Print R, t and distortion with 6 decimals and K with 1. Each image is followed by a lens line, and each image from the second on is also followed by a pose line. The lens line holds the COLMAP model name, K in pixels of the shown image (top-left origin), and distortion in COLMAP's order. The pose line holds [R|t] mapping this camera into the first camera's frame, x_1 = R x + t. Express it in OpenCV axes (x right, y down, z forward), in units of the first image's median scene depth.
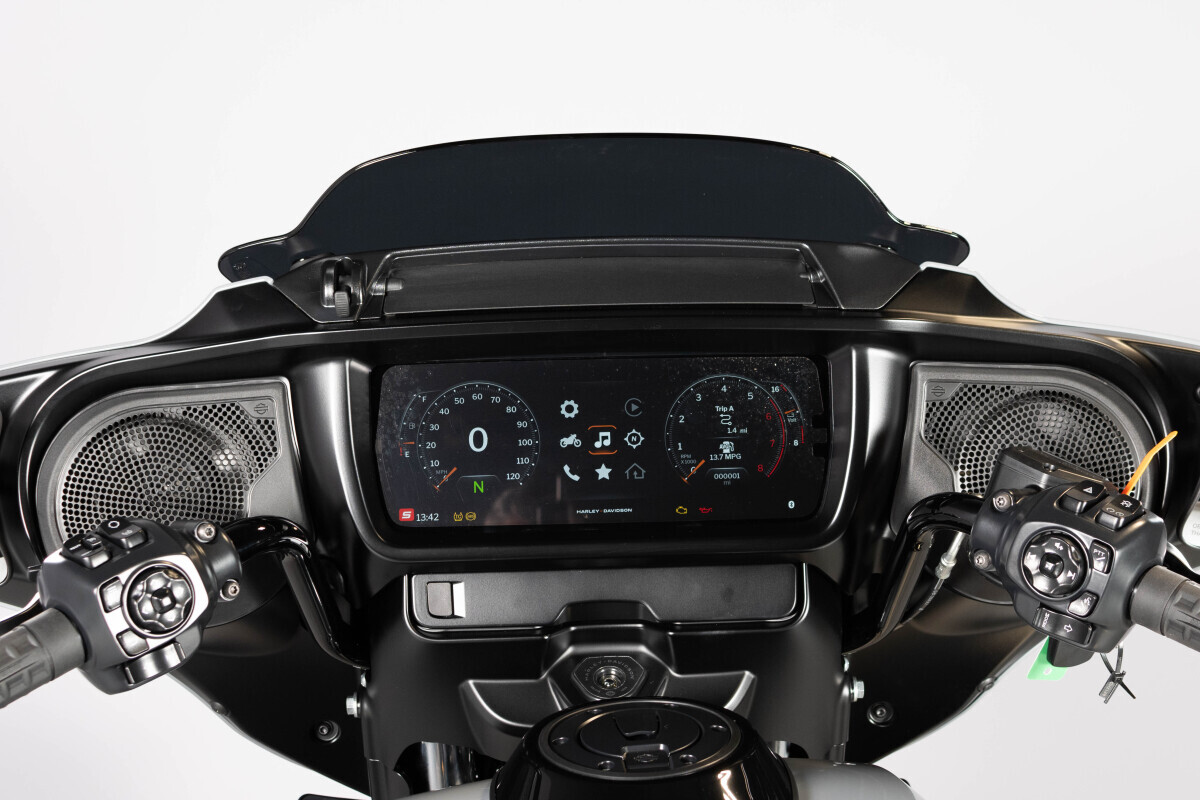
lens RADIAL K [[2042.6, 0, 597.6], [0, 2042.6, 383.7], [0, 0, 1]] dist [0.030454, -0.142168]
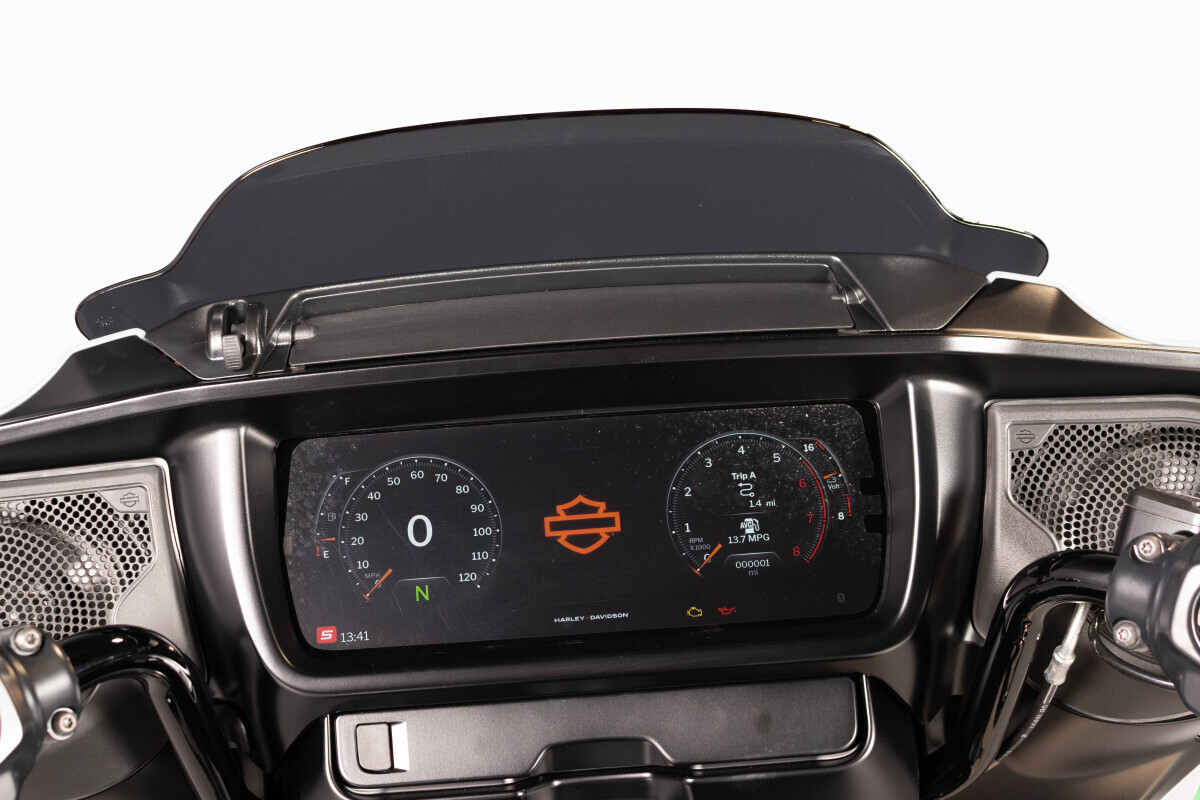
lens RADIAL K [[1858.9, 0, 571.1], [0, 1858.9, 368.6], [0, 0, 1]] dist [0.016316, 0.005465]
pose [[0.998935, -0.046091, -0.002035, 0.001497], [0.045107, 0.984958, -0.166802, 0.085668], [0.009692, 0.166533, 0.985988, 0.314699]]
